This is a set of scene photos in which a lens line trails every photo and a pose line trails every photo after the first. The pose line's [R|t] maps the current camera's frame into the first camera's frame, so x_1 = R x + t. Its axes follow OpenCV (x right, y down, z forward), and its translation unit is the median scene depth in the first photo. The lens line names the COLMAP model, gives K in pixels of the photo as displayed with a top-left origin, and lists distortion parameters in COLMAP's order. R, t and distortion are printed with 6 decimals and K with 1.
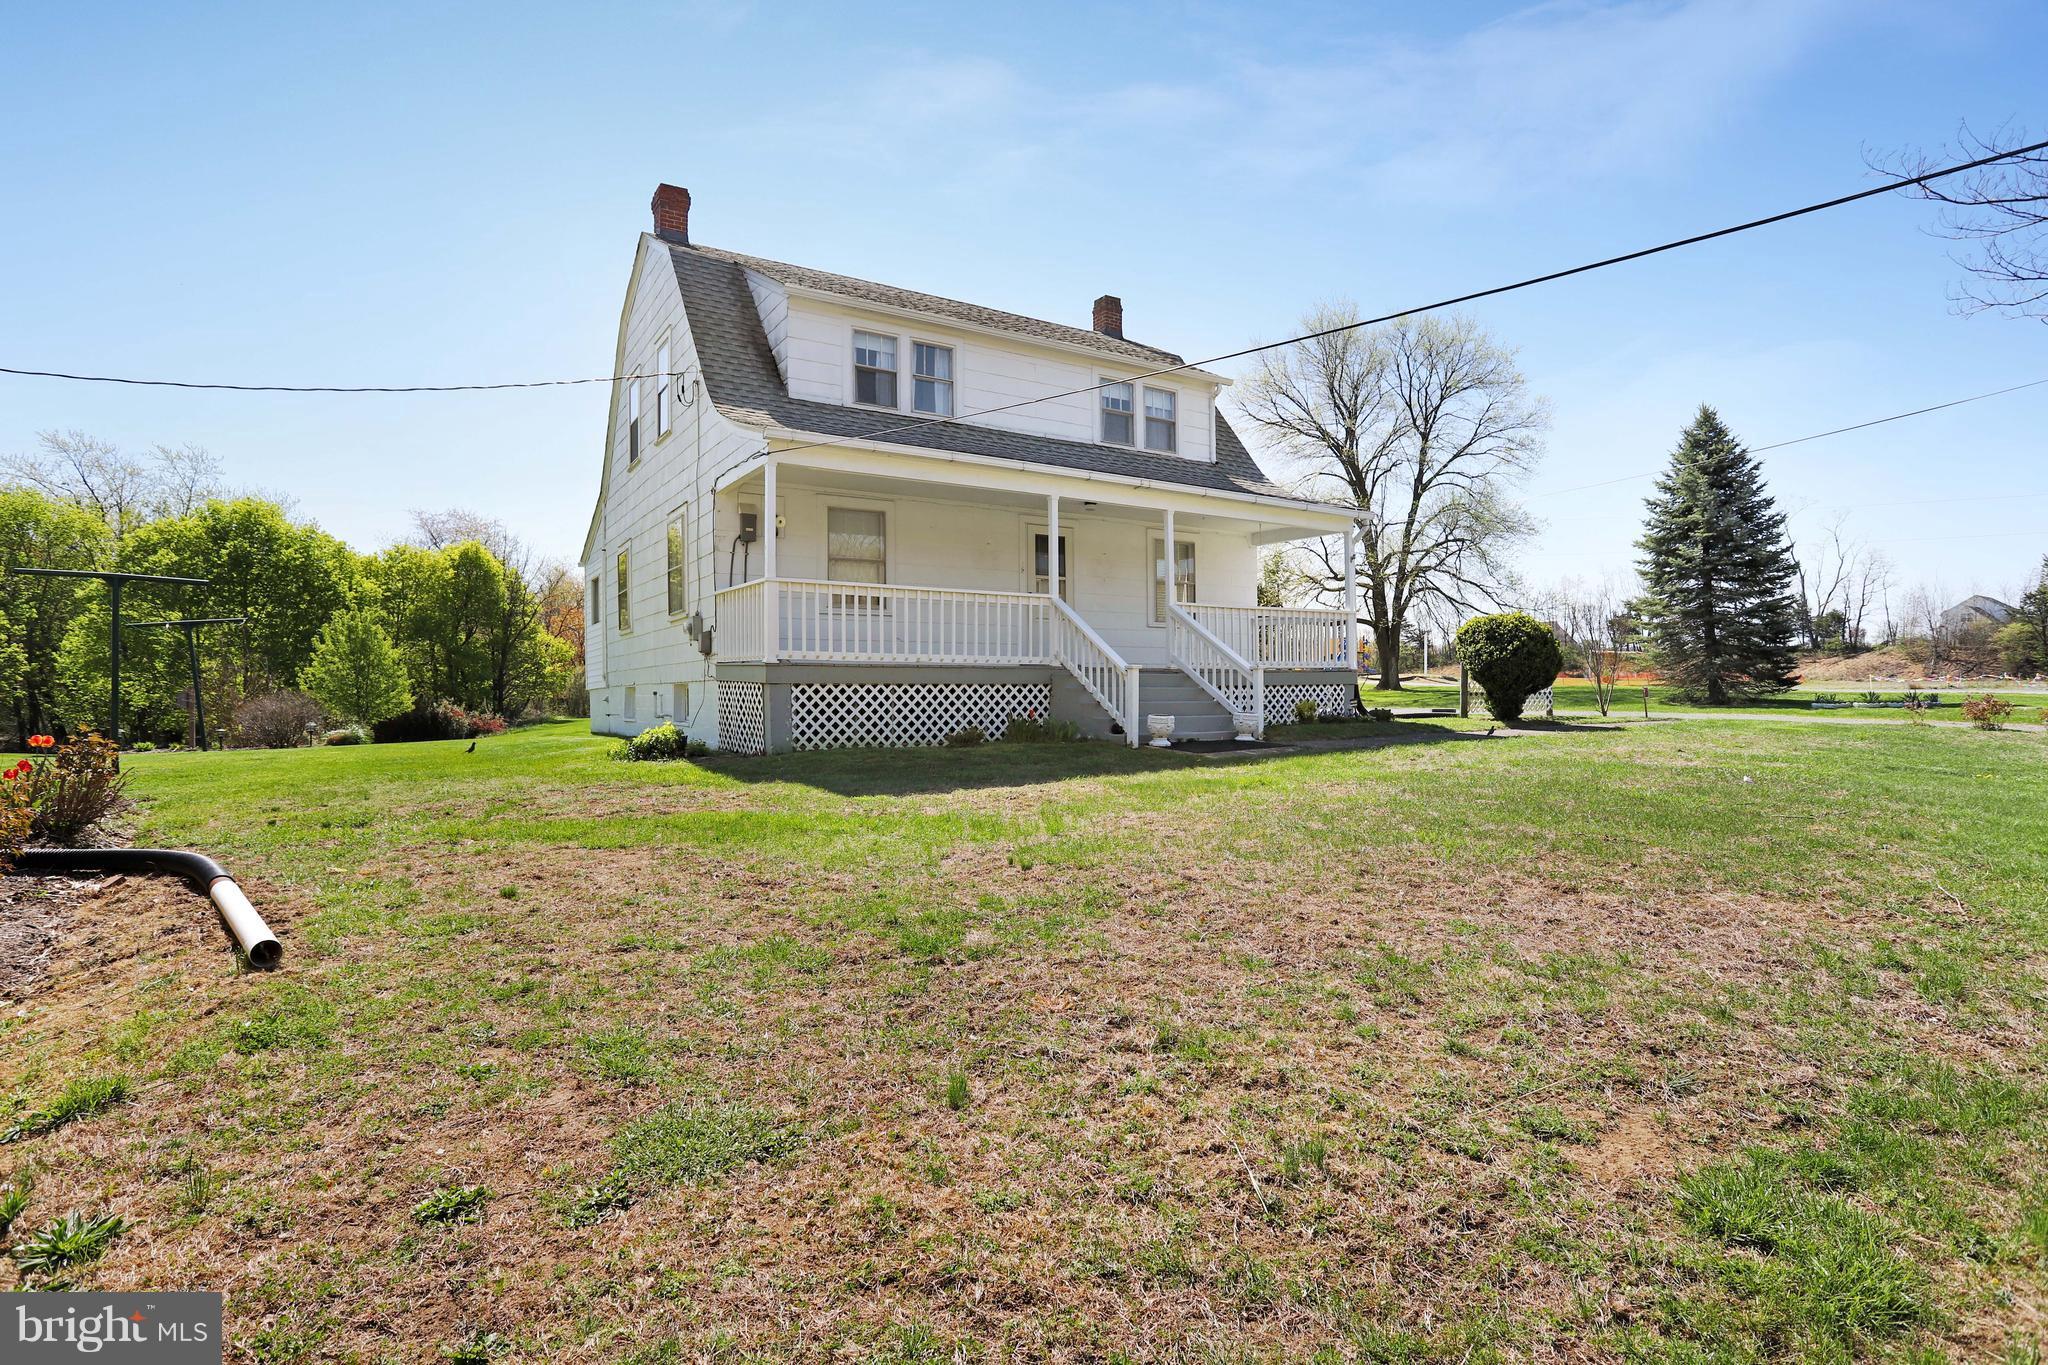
lens RADIAL K [[1024.7, 0, 986.3], [0, 1024.7, 657.3], [0, 0, 1]] dist [0.000258, -0.000035]
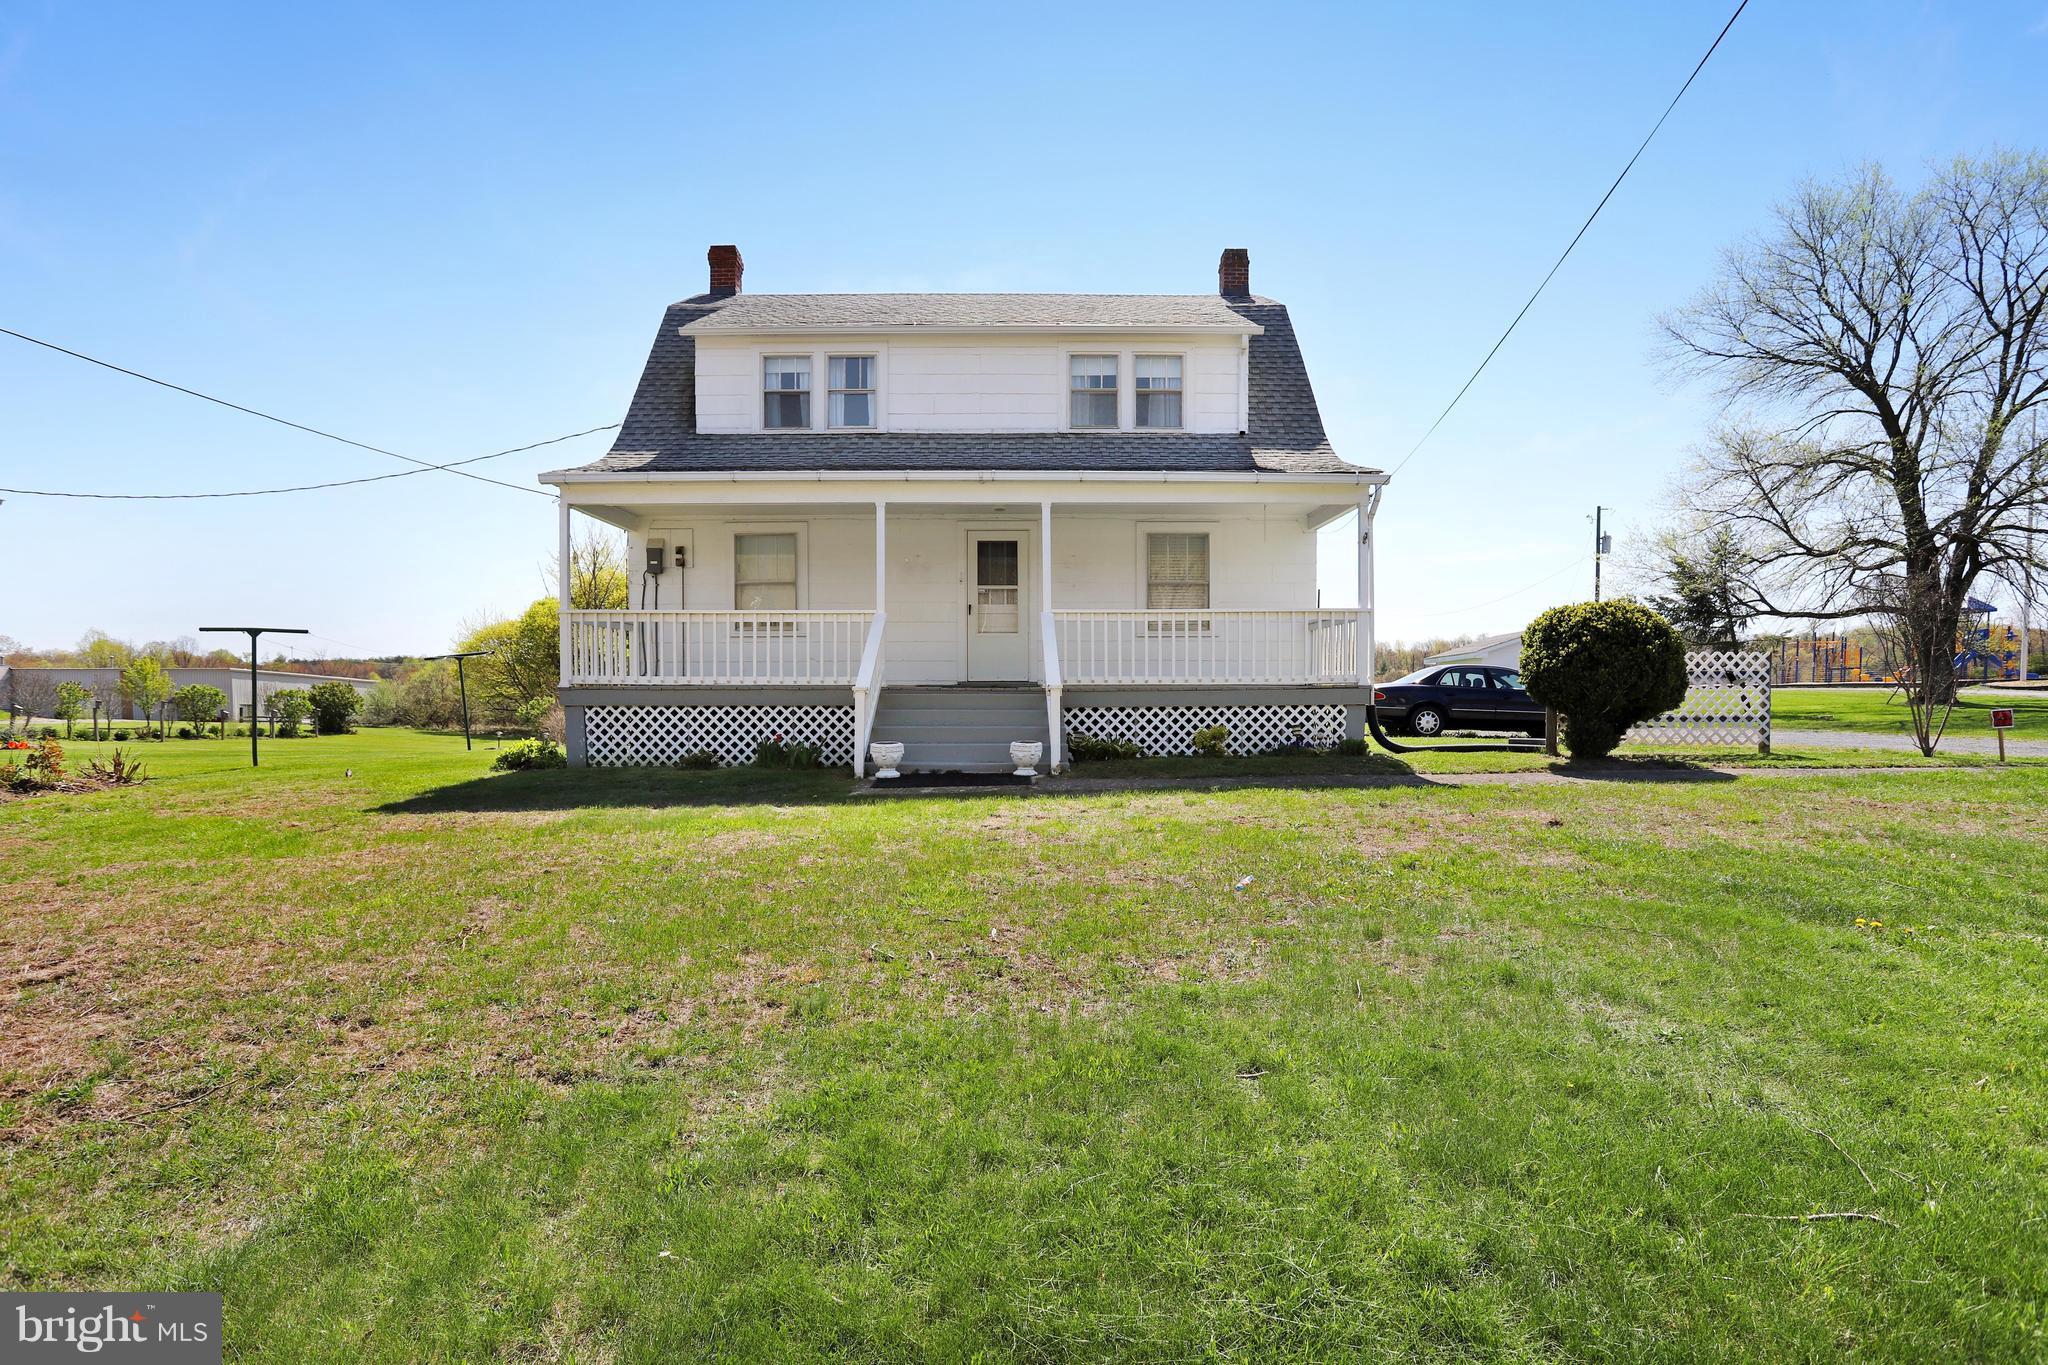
lens RADIAL K [[975.5, 0, 1022.3], [0, 975.5, 739.8], [0, 0, 1]] dist [-0.004521, -0.000217]
pose [[0.840147, 0.013716, -0.542185, 0.582761], [0.014857, 0.998723, 0.048286, 0.014705], [0.542155, -0.048623, 0.838871, 0.294962]]
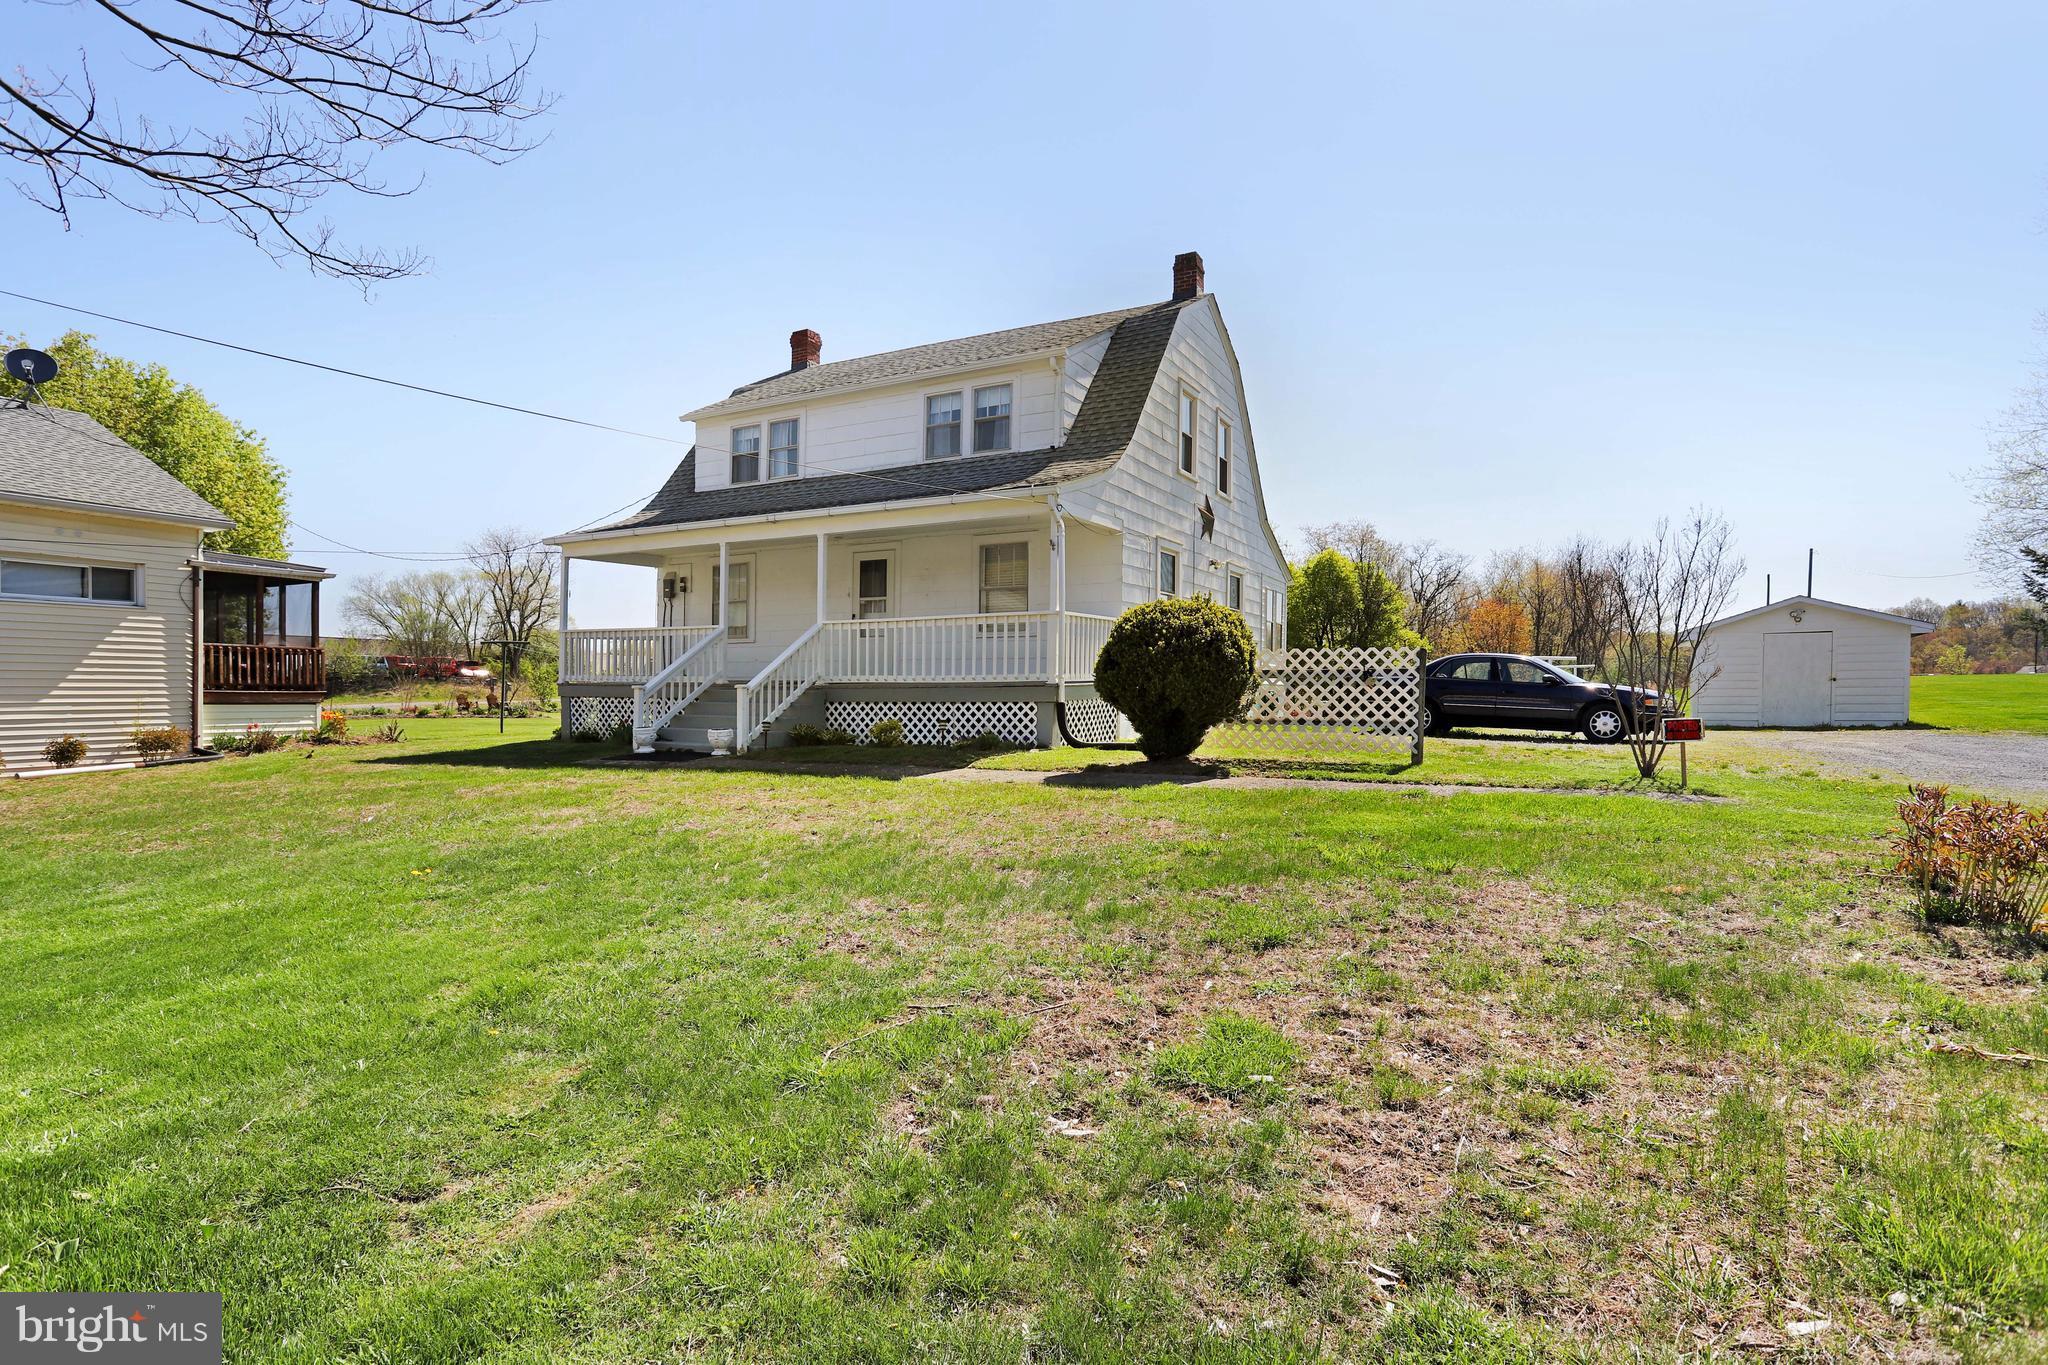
lens RADIAL K [[1000.7, 0, 1024.0], [0, 1000.7, 682.5], [0, 0, 1]] dist [-0.000354, -0.000045]
pose [[0.478775, -0.011363, -0.877864, 1.116977], [0.011283, 0.999913, -0.006789, 0.017355], [0.877865, -0.006654, 0.478862, 0.672674]]
